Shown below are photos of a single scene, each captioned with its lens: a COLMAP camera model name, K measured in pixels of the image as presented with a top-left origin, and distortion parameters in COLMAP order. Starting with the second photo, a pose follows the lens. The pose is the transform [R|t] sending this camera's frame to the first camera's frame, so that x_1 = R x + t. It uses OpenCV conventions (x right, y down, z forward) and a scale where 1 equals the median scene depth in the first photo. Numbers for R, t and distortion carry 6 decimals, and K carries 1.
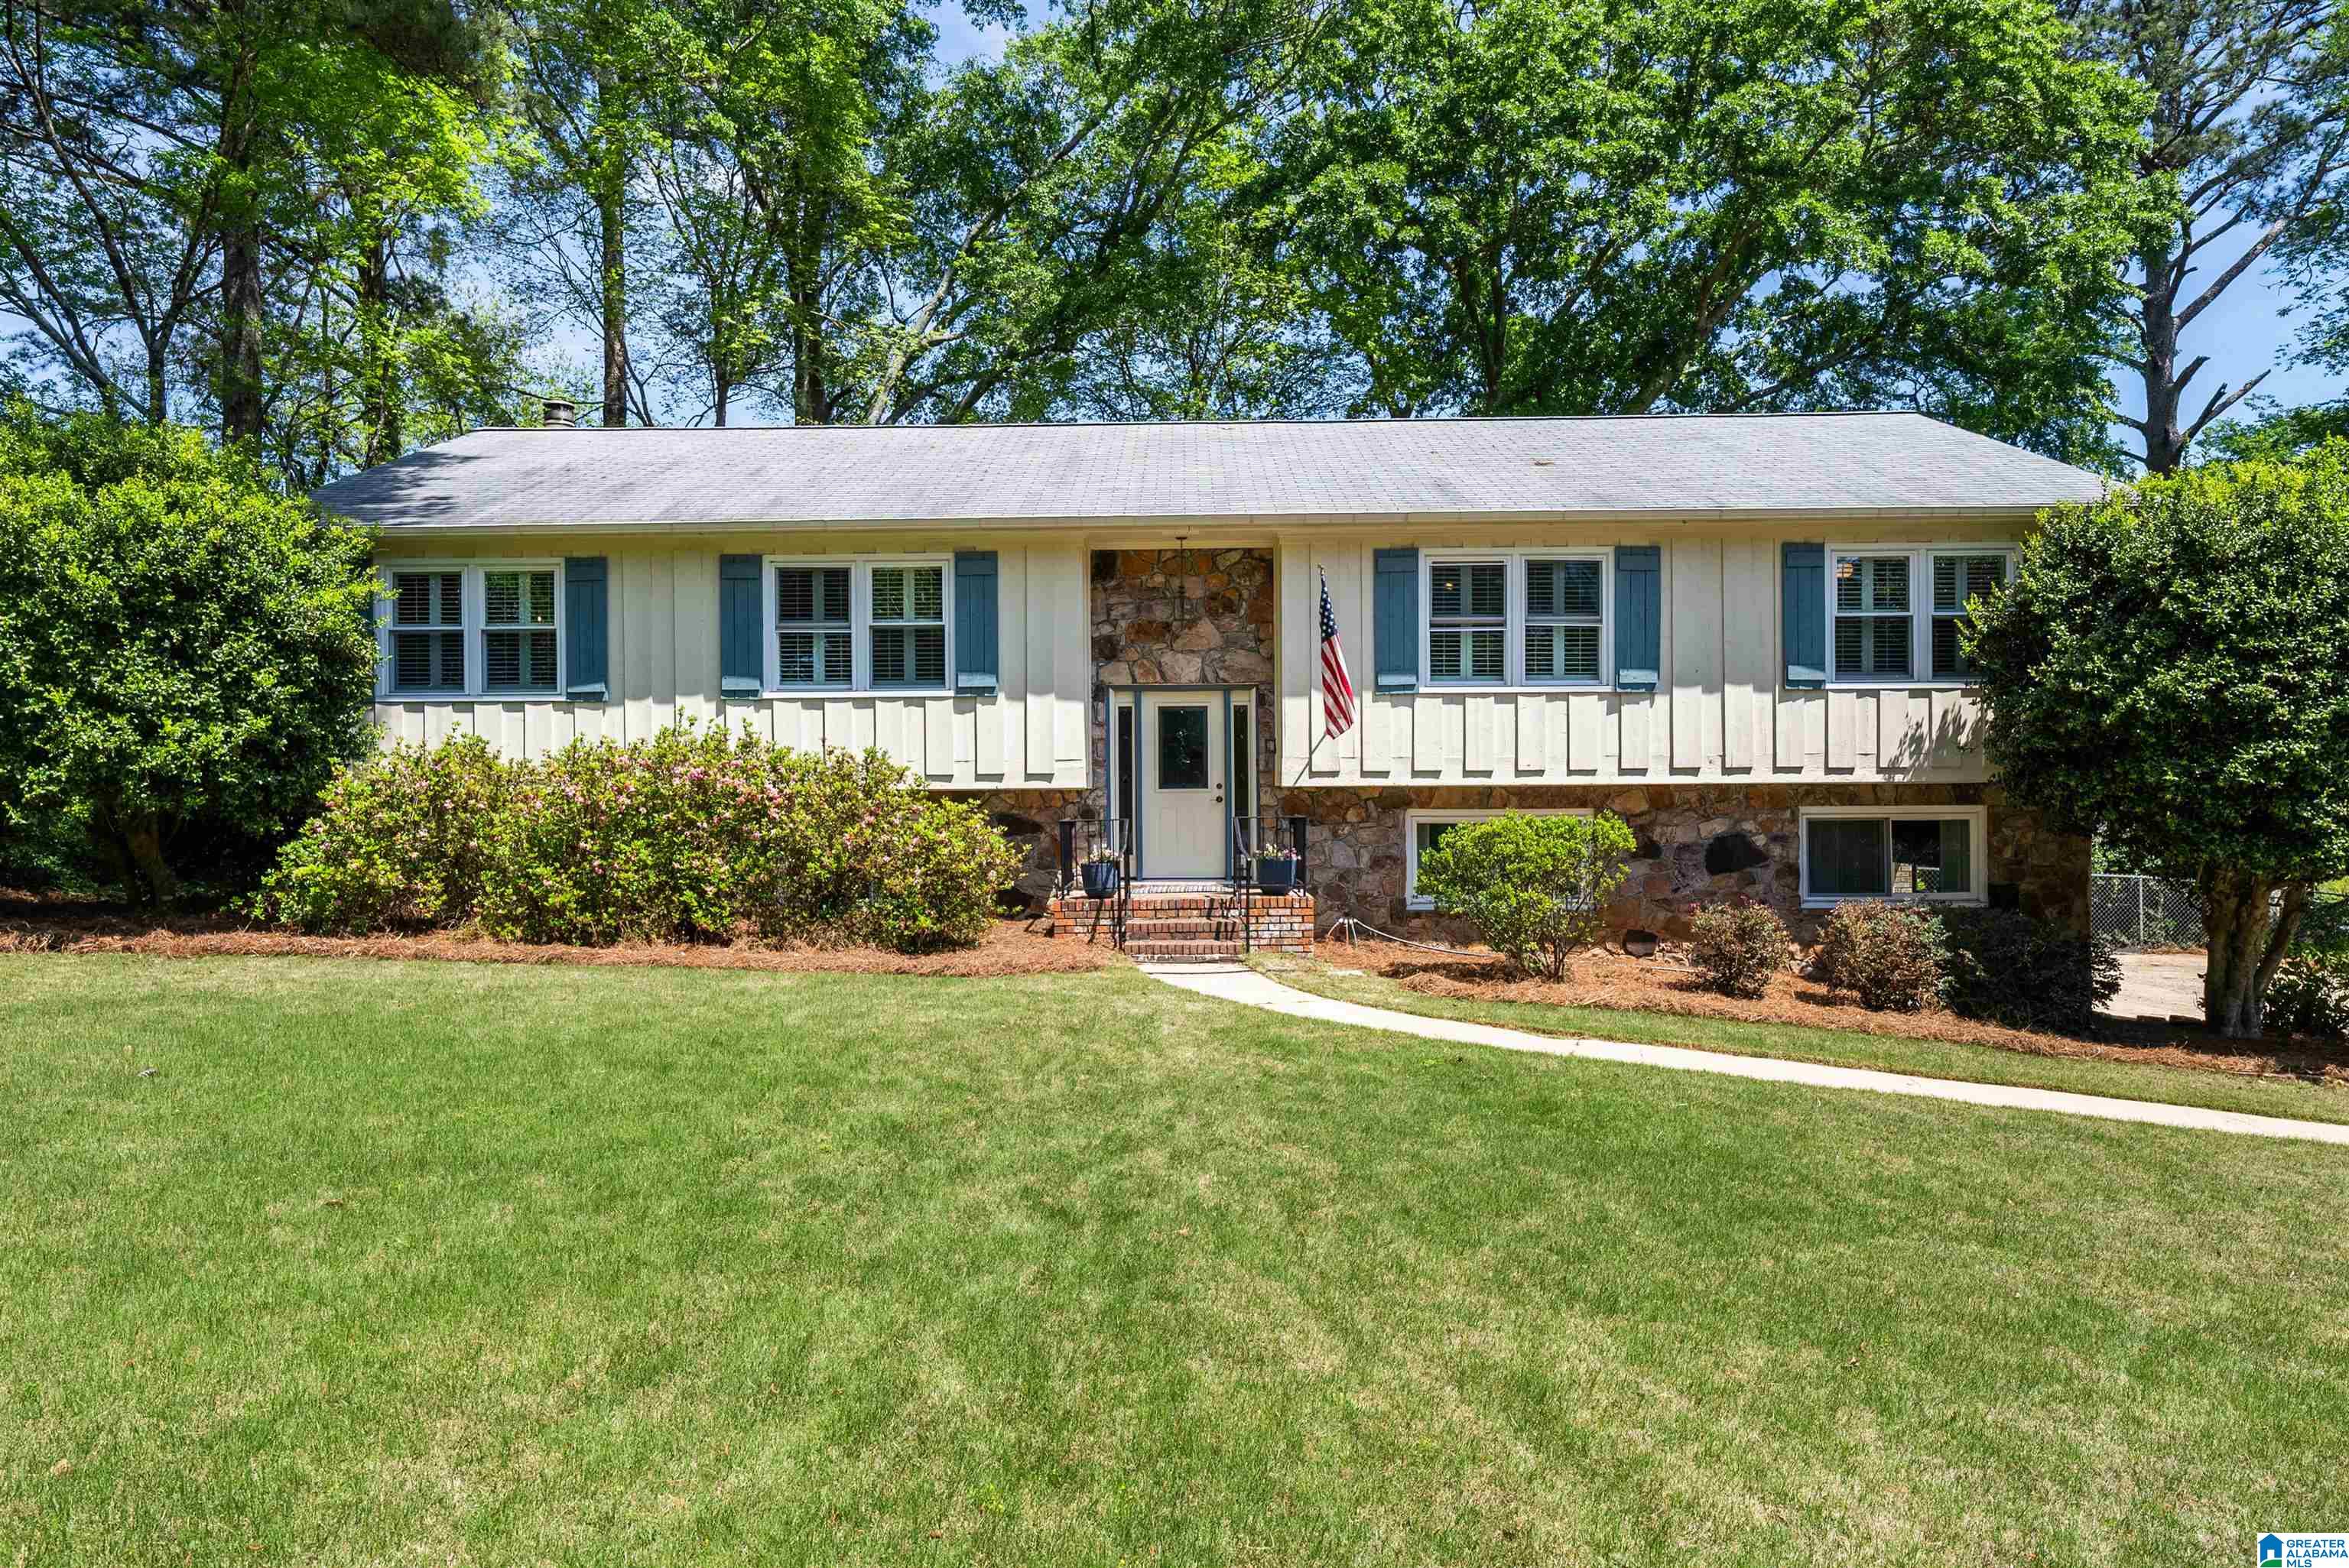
lens RADIAL K [[1558.1, 0, 1178.0], [0, 1558.1, 789.8], [0, 0, 1]] dist [0.002215, -0.003637]
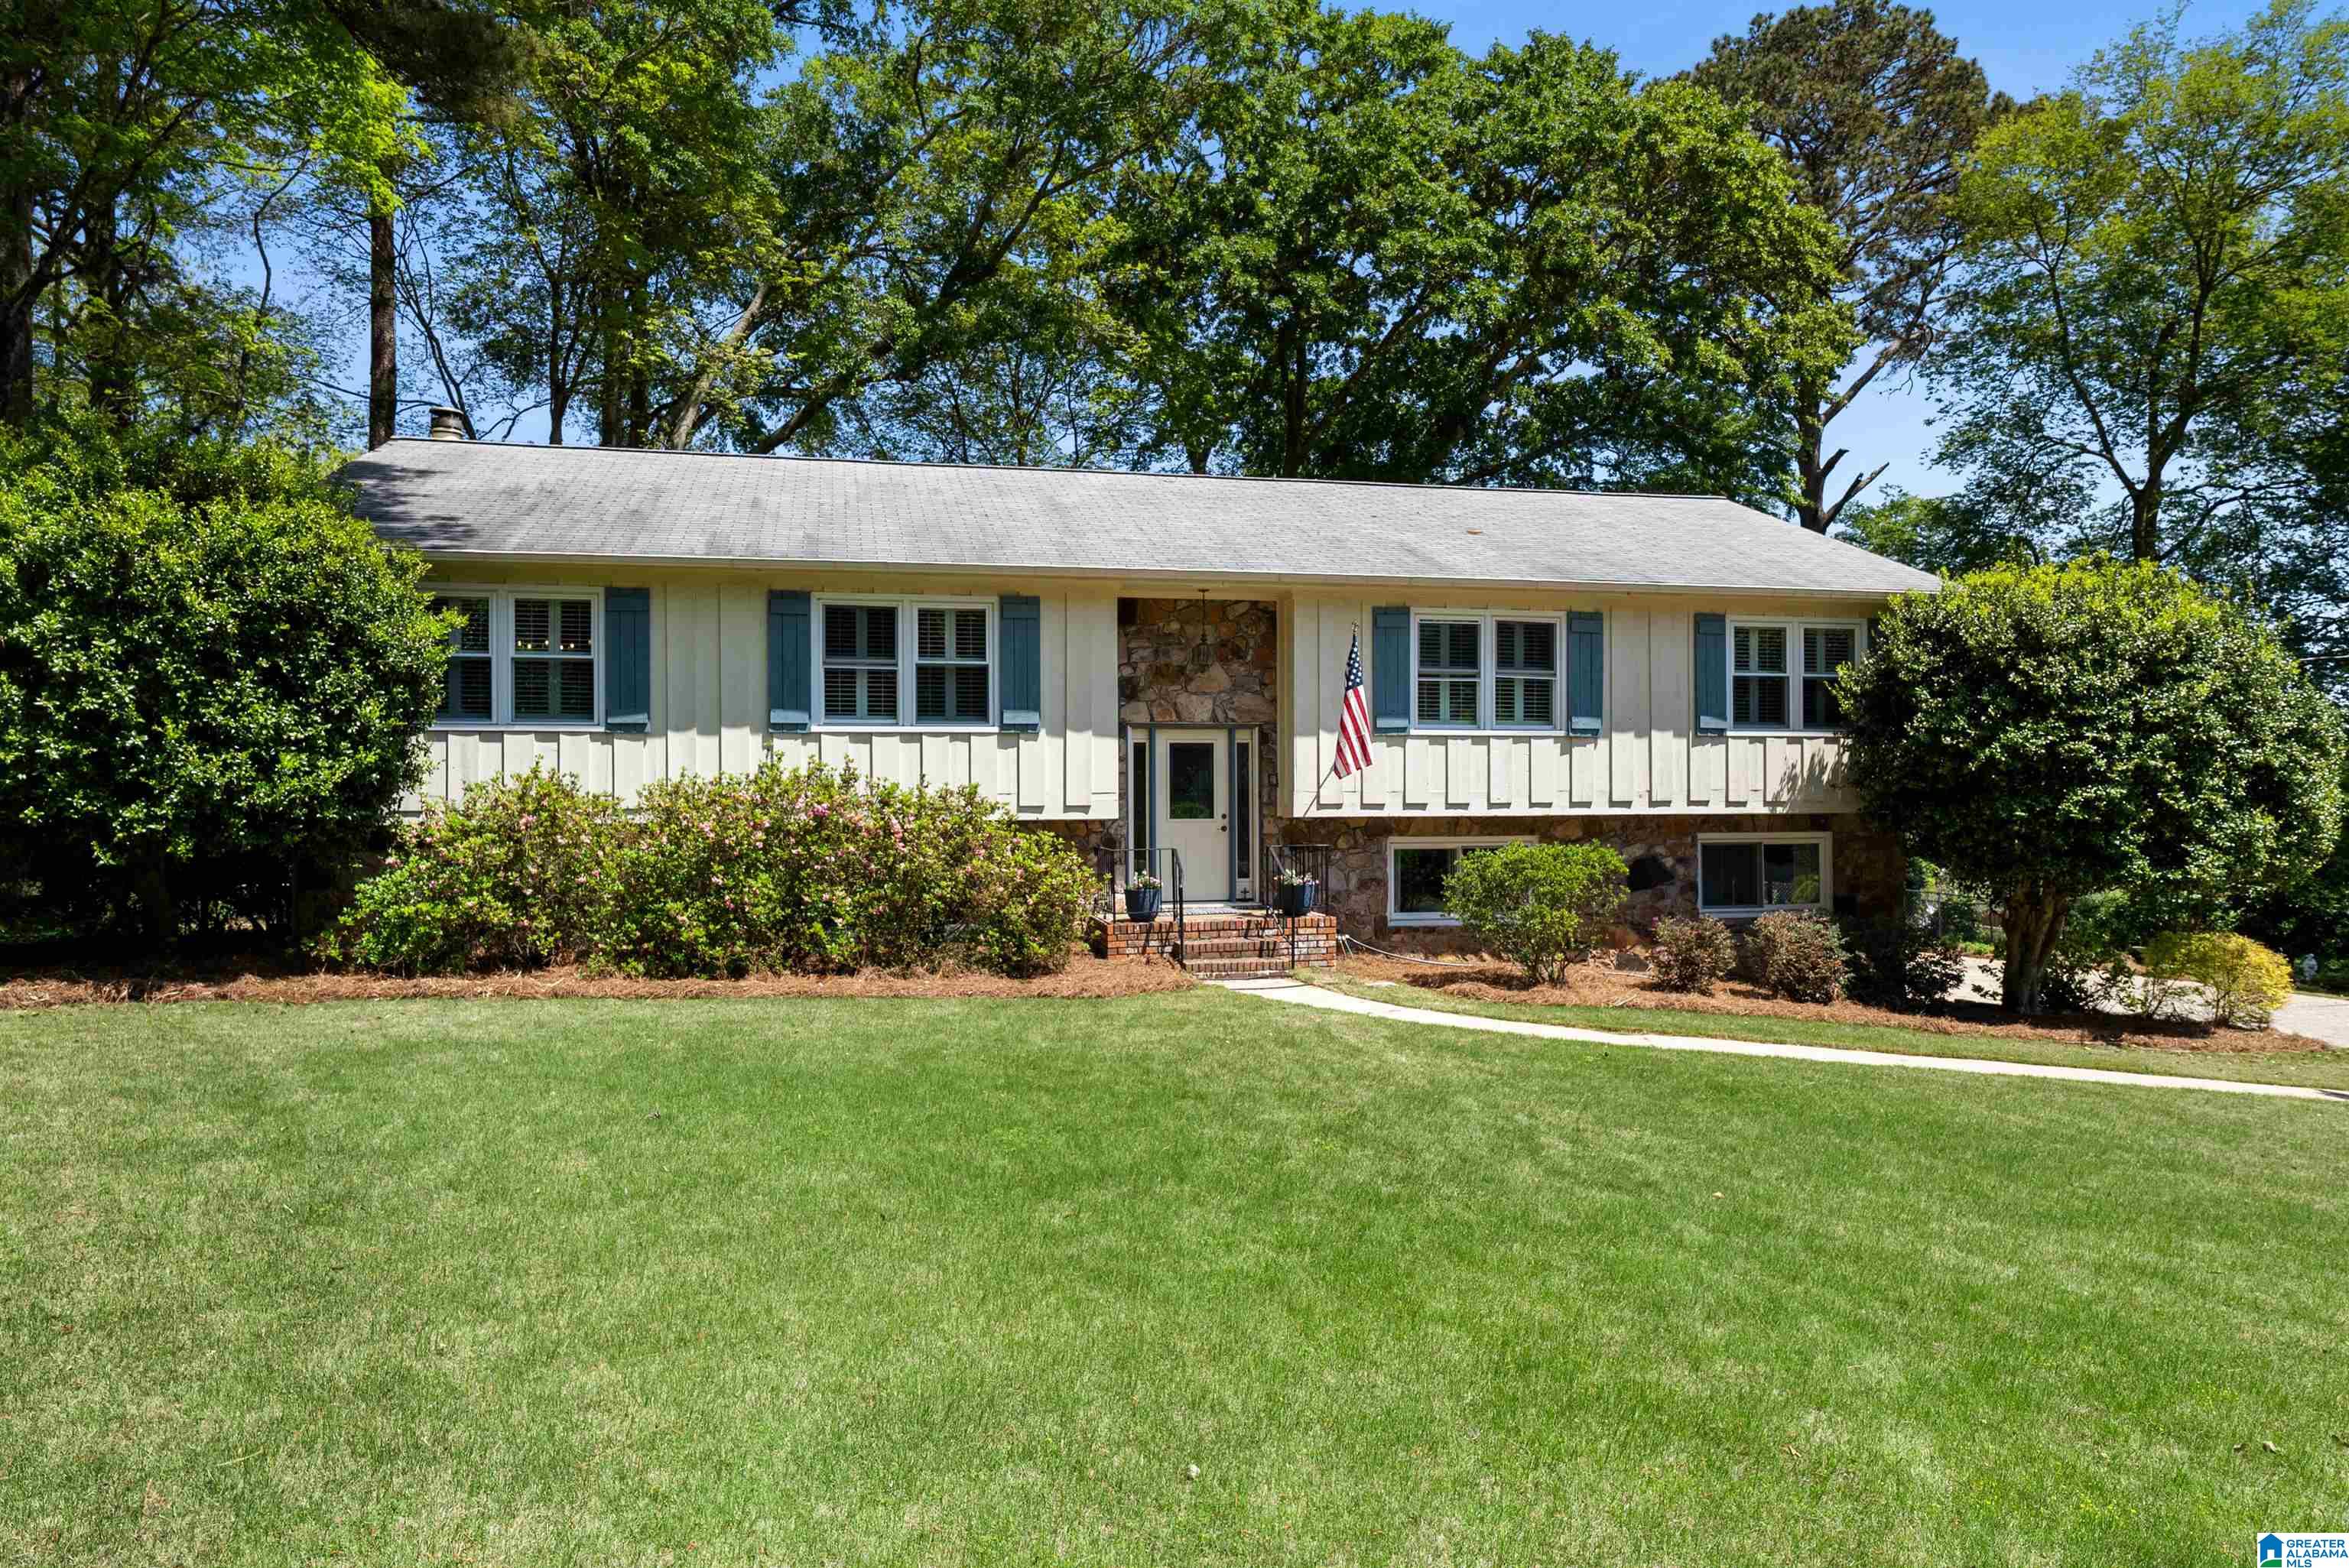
lens RADIAL K [[1558.1, 0, 1166.0], [0, 1558.1, 781.1], [0, 0, 1]] dist [0.002215, -0.003637]
pose [[0.966487, 0.004567, 0.256676, -0.319703], [-0.002002, 0.999945, -0.010255, -0.017163], [-0.256708, 0.009397, 0.966443, -0.051893]]
